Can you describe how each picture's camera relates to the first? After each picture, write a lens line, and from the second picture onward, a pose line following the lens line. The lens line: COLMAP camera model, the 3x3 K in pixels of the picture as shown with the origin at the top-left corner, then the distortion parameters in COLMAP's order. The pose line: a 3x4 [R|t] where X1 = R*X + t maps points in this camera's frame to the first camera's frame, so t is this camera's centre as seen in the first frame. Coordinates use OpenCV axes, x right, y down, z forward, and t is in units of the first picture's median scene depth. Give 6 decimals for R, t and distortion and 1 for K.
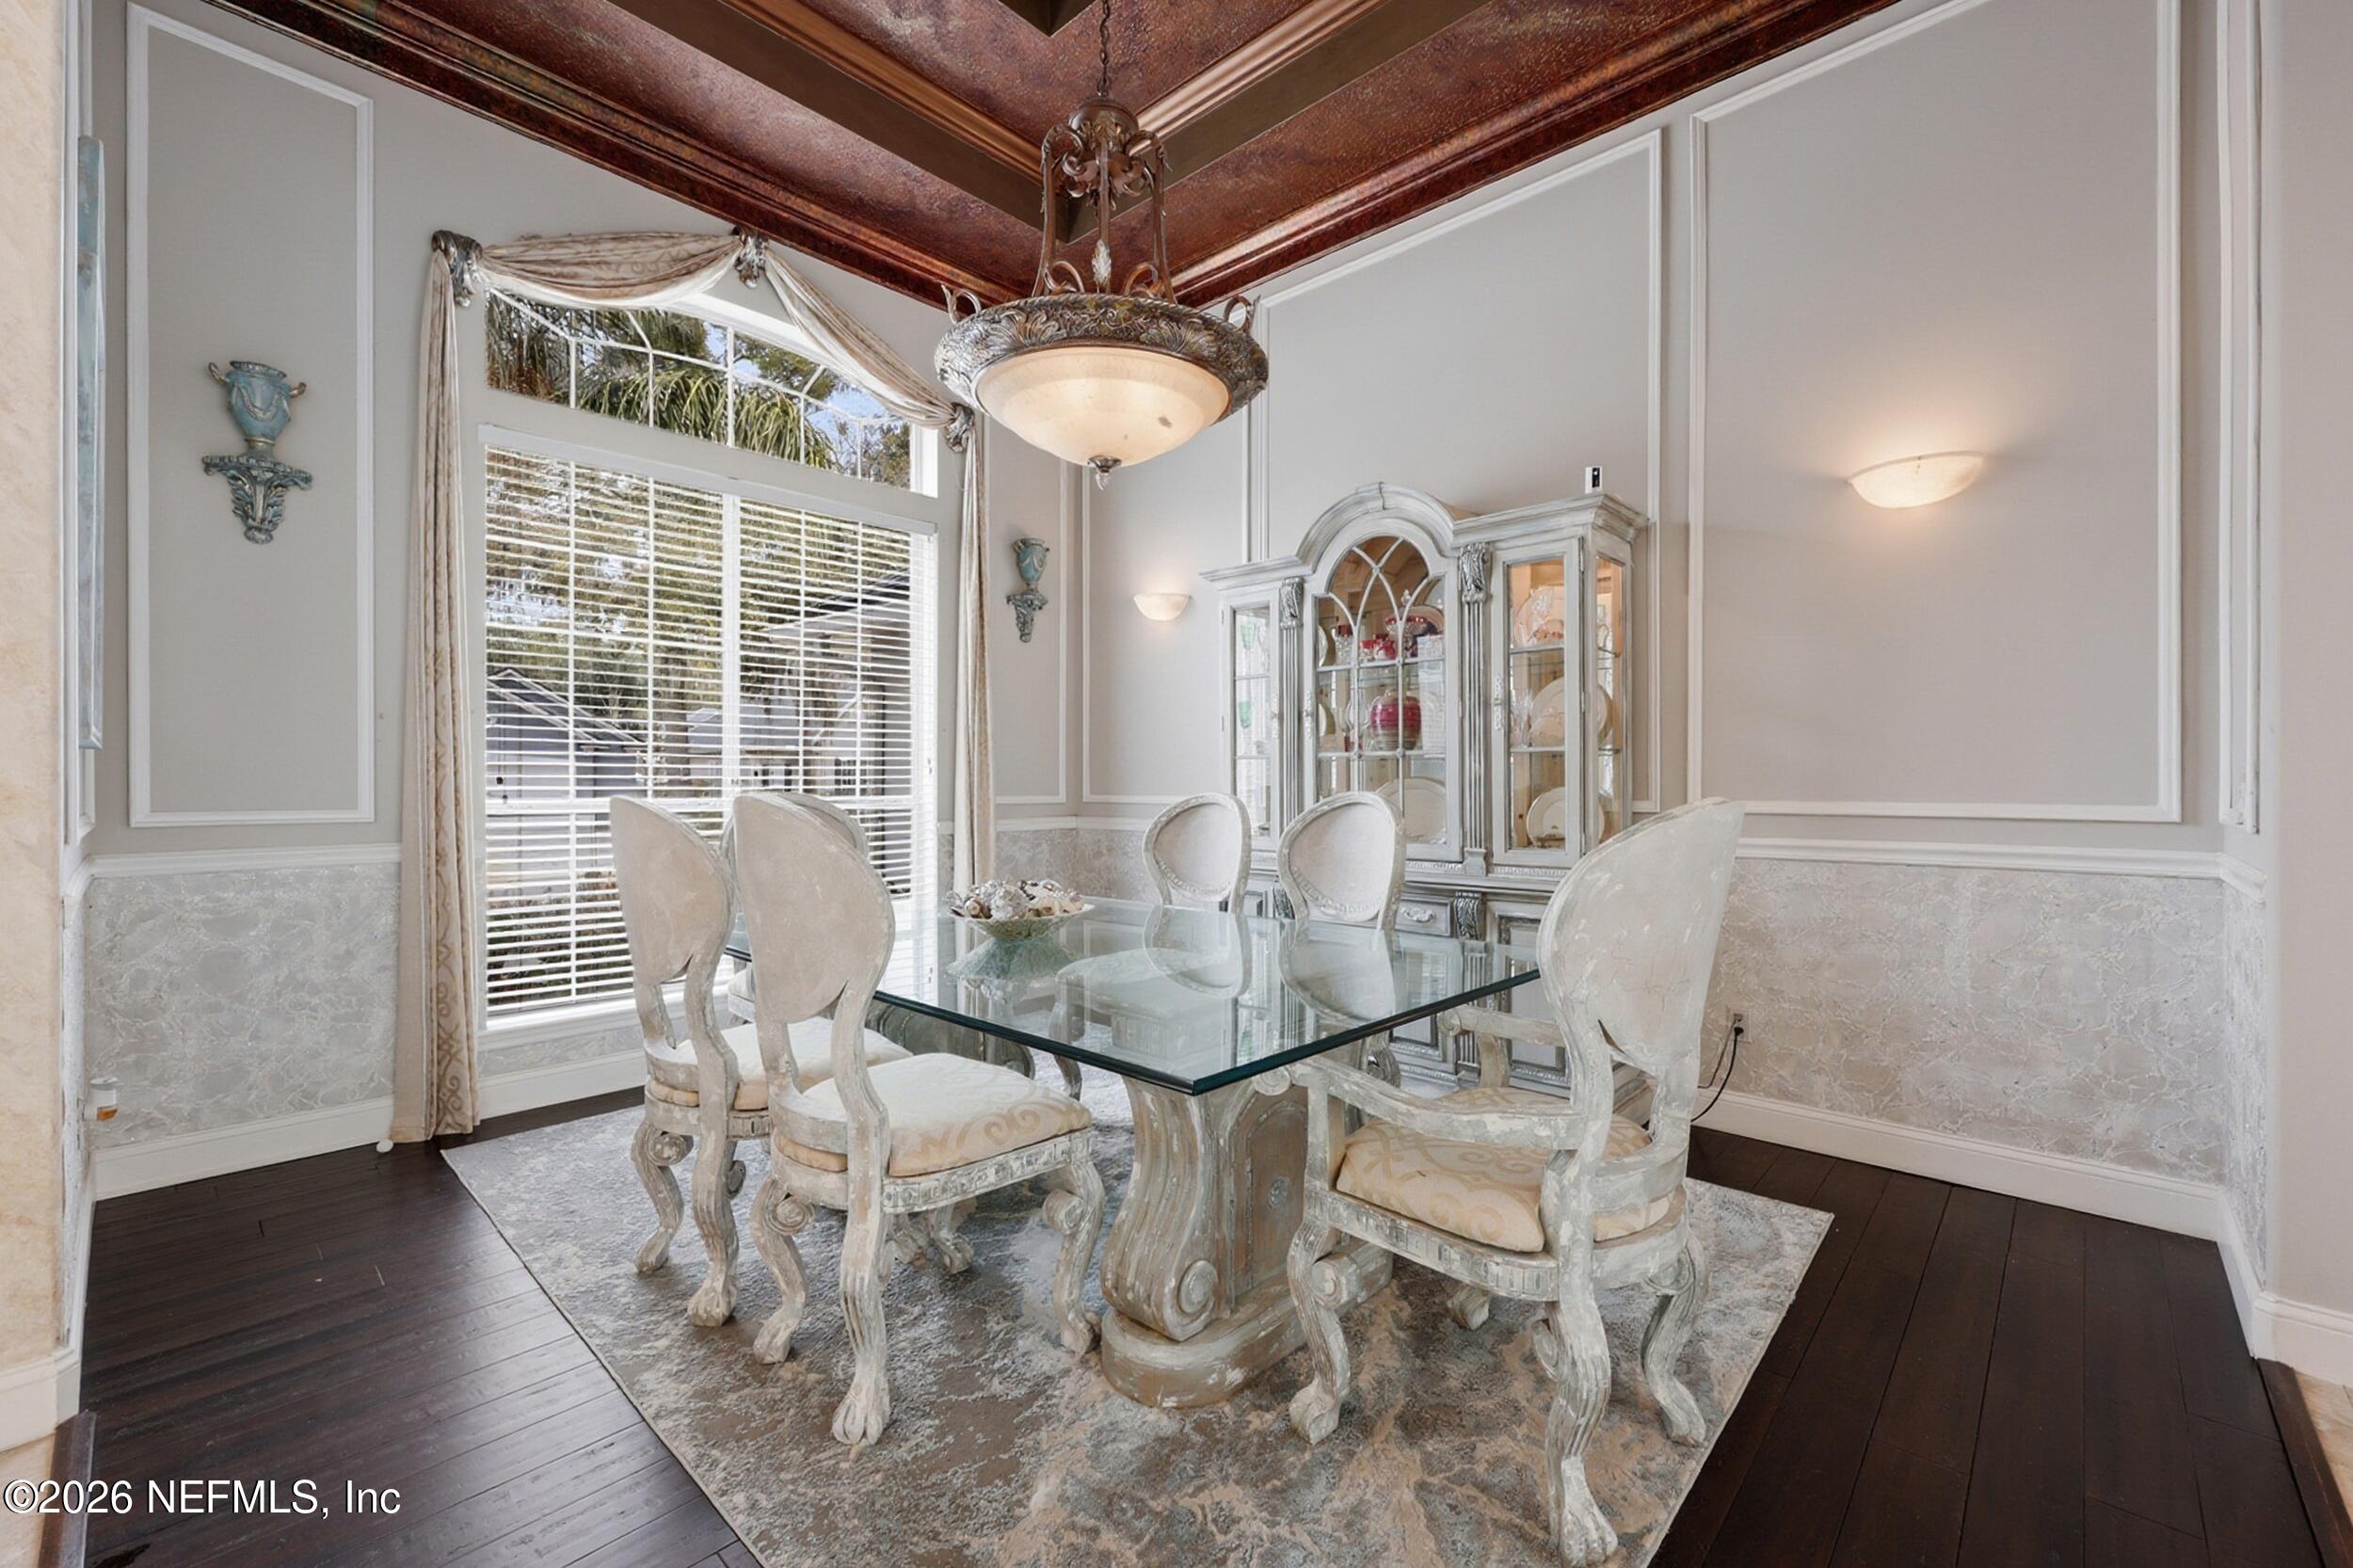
lens RADIAL K [[960.2, 0, 1179.8], [0, 960.2, 779.0], [0, 0, 1]] dist [0.000570, -0.000264]
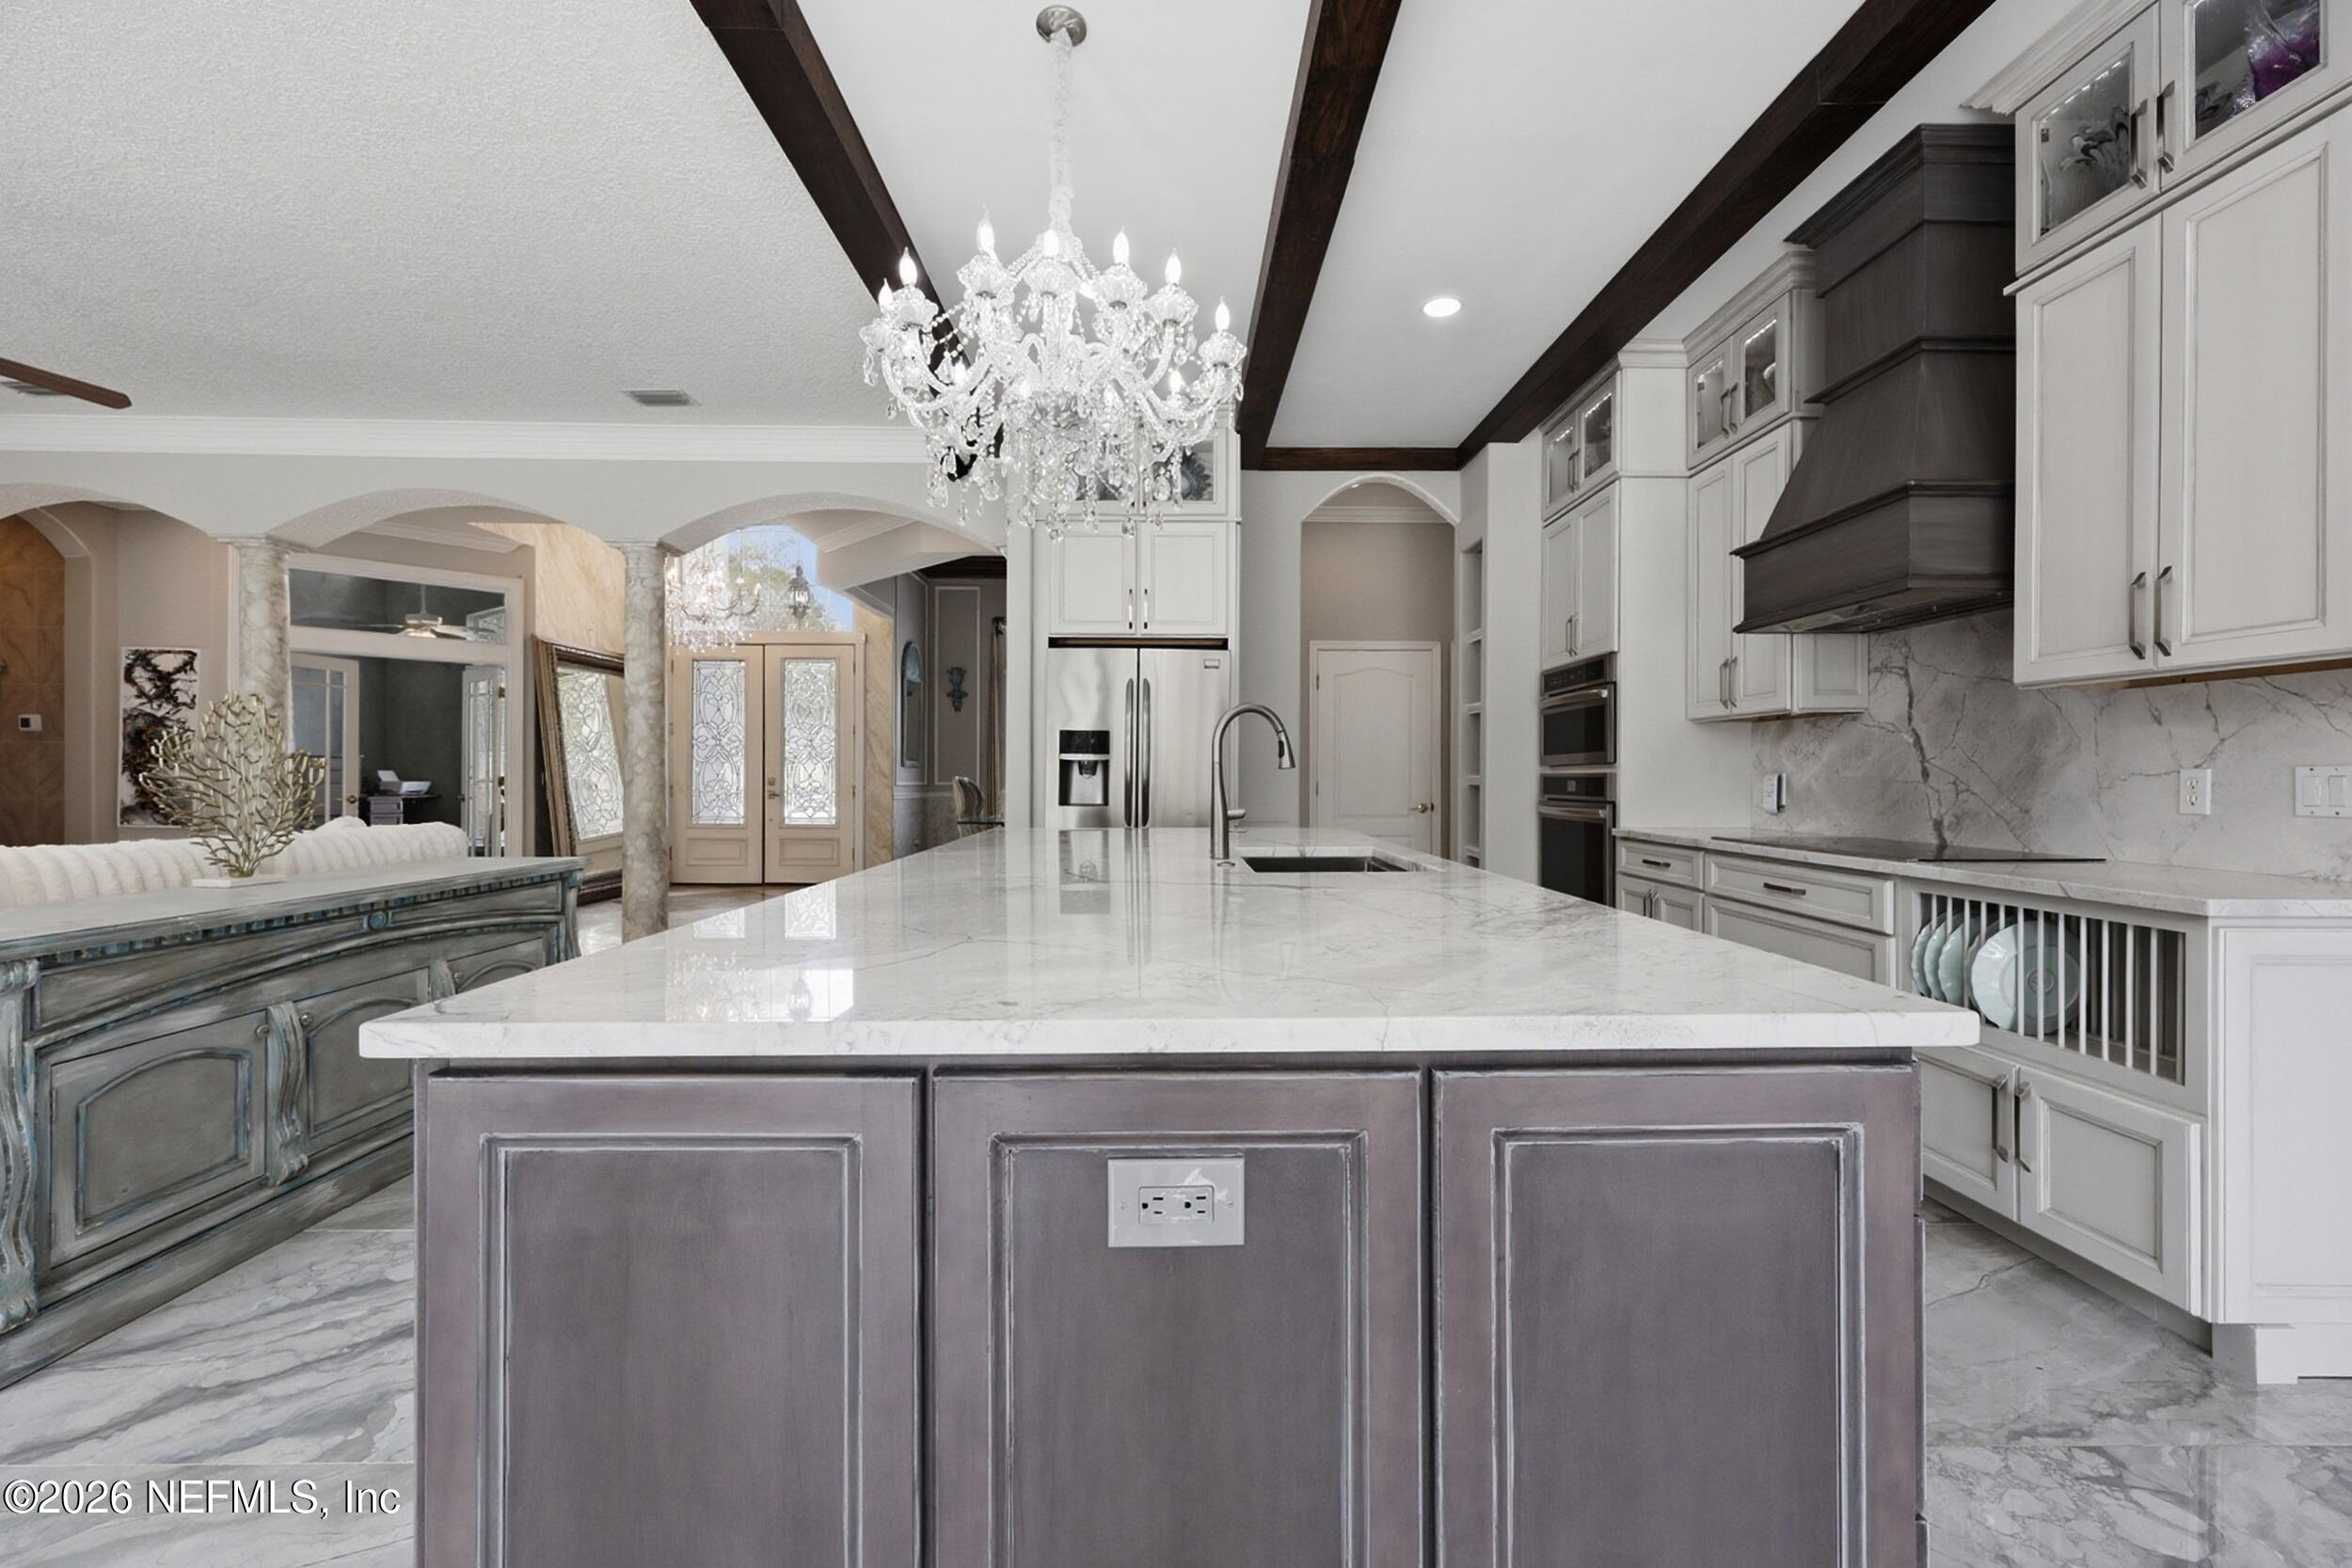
lens RADIAL K [[959.8, 0, 1179.3], [0, 959.8, 779.0], [0, 0, 1]] dist [0.000570, -0.000264]
pose [[0.684809, 0.004009, -0.728712, 2.316712], [-0.002722, 0.999992, 0.002943, 0.007256], [0.728718, -0.000031, 0.684814, -0.932984]]
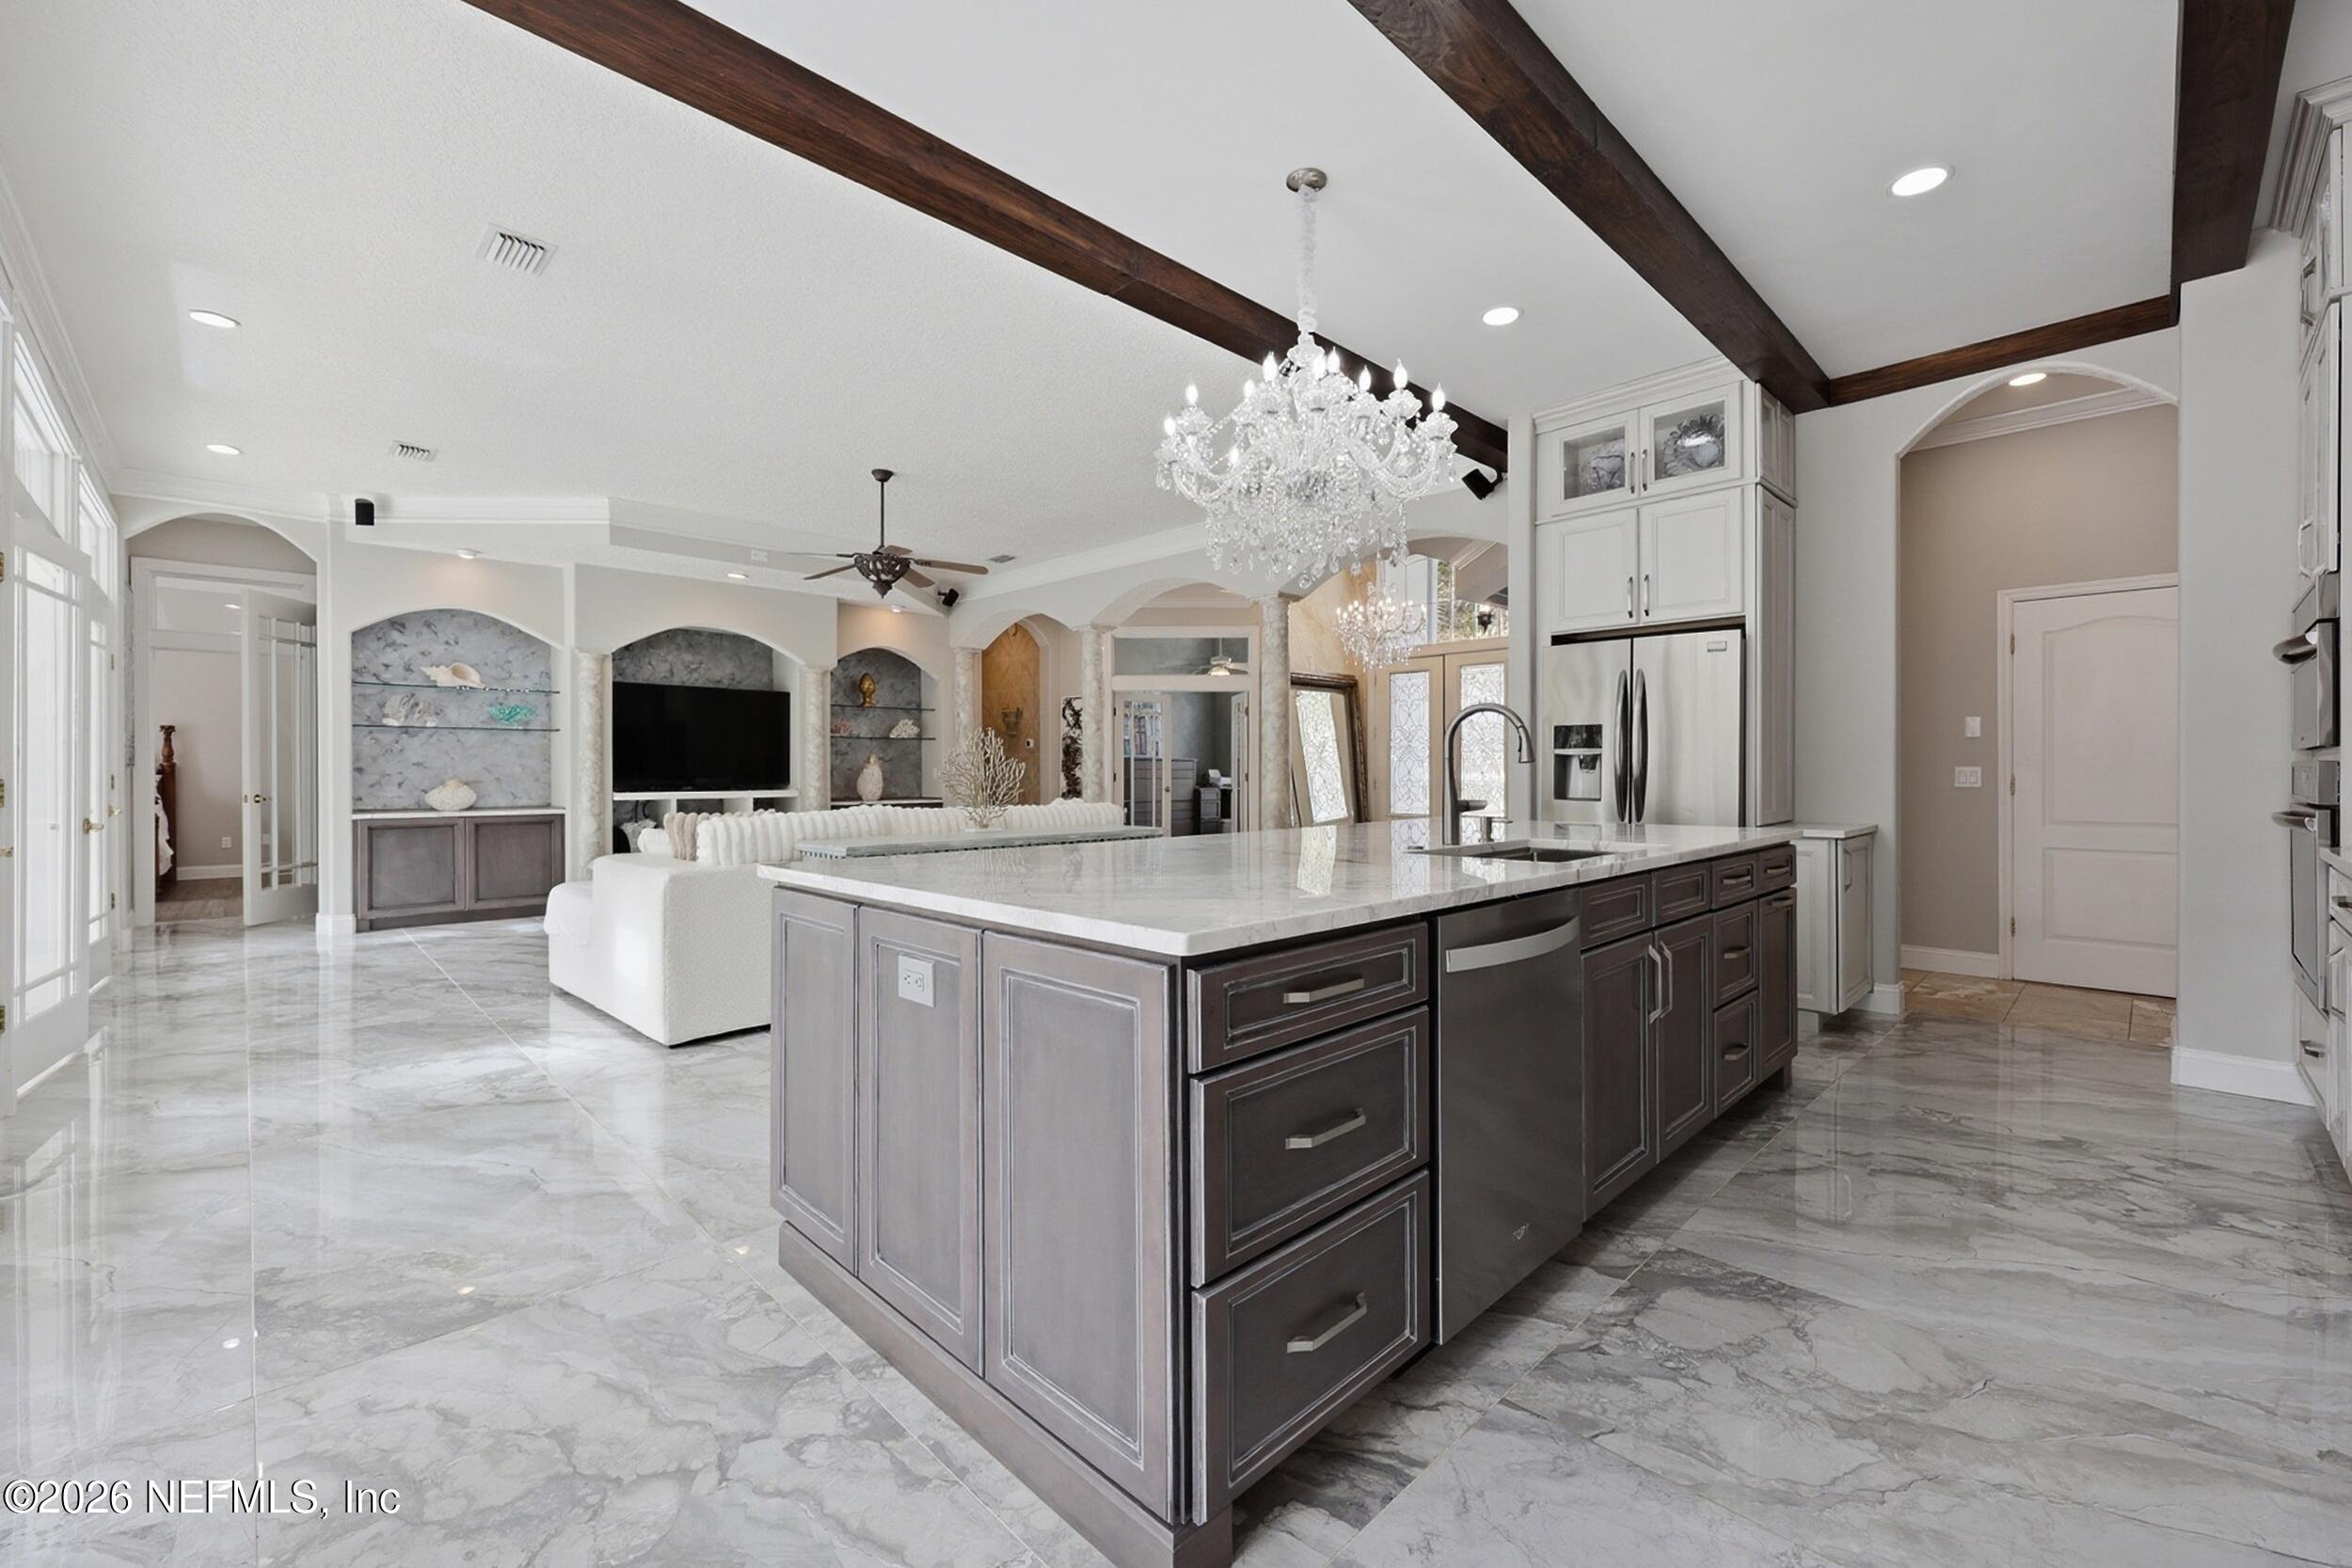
lens RADIAL K [[954.4, 0, 1171.6], [0, 954.4, 779.9], [0, 0, 1]] dist [-0.001043, -0.000049]
pose [[-0.059667, 0.008163, -0.998185, 2.665024], [0.003735, 0.999961, 0.007955, 0.008086], [0.998211, -0.003254, -0.059695, -0.562224]]
